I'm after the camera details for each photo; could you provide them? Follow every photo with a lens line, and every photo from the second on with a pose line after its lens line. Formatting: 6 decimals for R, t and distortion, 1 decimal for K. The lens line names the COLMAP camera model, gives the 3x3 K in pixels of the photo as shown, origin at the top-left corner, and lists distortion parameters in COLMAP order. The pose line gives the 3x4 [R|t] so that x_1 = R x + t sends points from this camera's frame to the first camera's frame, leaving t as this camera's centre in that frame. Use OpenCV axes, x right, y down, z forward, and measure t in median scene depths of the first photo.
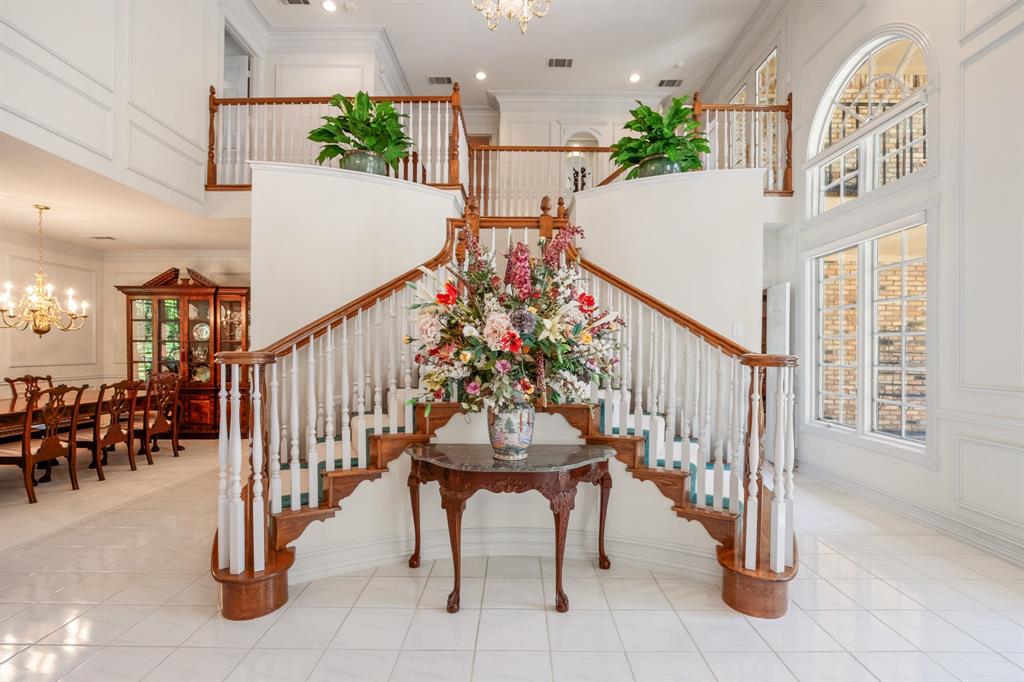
lens RADIAL K [[466.2, 0, 511.2], [0, 466.2, 351.9], [0, 0, 1]] dist [-0.004601, 0.000372]
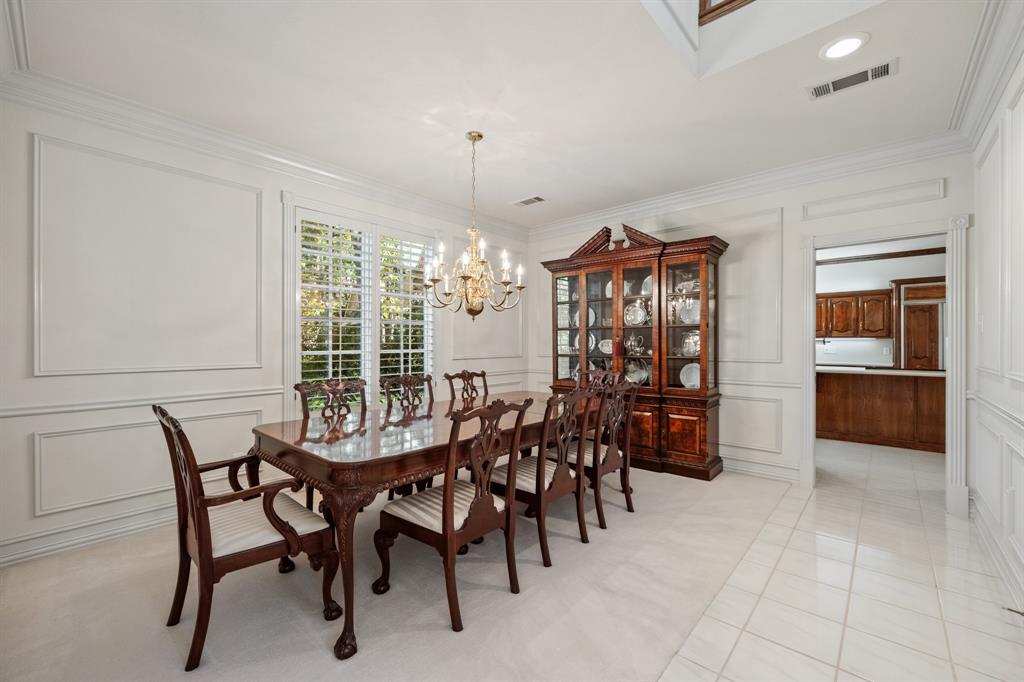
lens RADIAL K [[415.7, 0, 508.3], [0, 415.7, 344.9], [0, 0, 1]] dist [-0.001929, 0.000534]
pose [[0.744859, -0.002500, -0.667217, -0.470760], [0.000057, 0.999993, -0.003683, 0.007611], [0.667221, 0.002705, 0.744854, 0.480619]]
